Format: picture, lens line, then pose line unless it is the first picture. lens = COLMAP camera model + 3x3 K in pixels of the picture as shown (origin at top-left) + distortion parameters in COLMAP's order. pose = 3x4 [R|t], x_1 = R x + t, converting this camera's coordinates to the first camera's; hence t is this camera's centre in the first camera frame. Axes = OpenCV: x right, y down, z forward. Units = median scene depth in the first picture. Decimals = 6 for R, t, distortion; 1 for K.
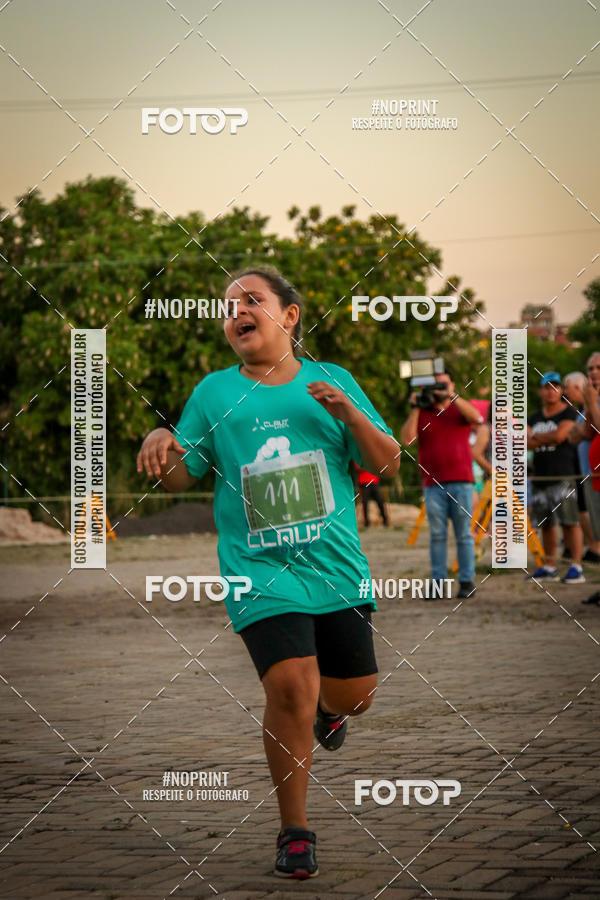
lens RADIAL K [[4930.6, 0, 282.7], [0, 4930.6, 471.7], [0, 0, 1]] dist [2.423656, 0.000000]
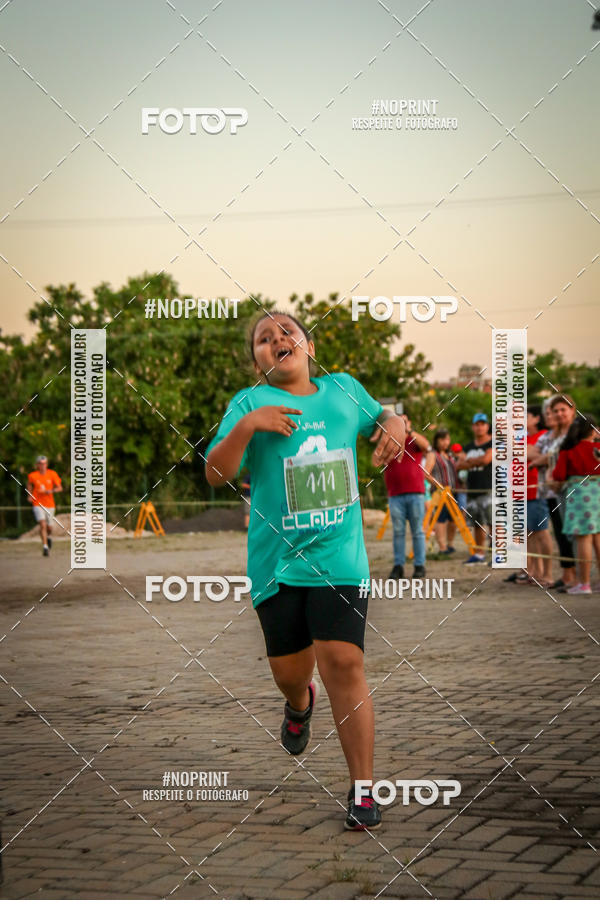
lens RADIAL K [[4930.6, 0, 268.3], [0, 4930.6, 452.2], [0, 0, 1]] dist [2.423656, 0.000000]
pose [[0.999995, -0.000727, -0.002933, -0.000812], [0.000716, 0.999992, -0.003909, -0.003991], [0.002935, 0.003907, 0.999988, -0.372088]]
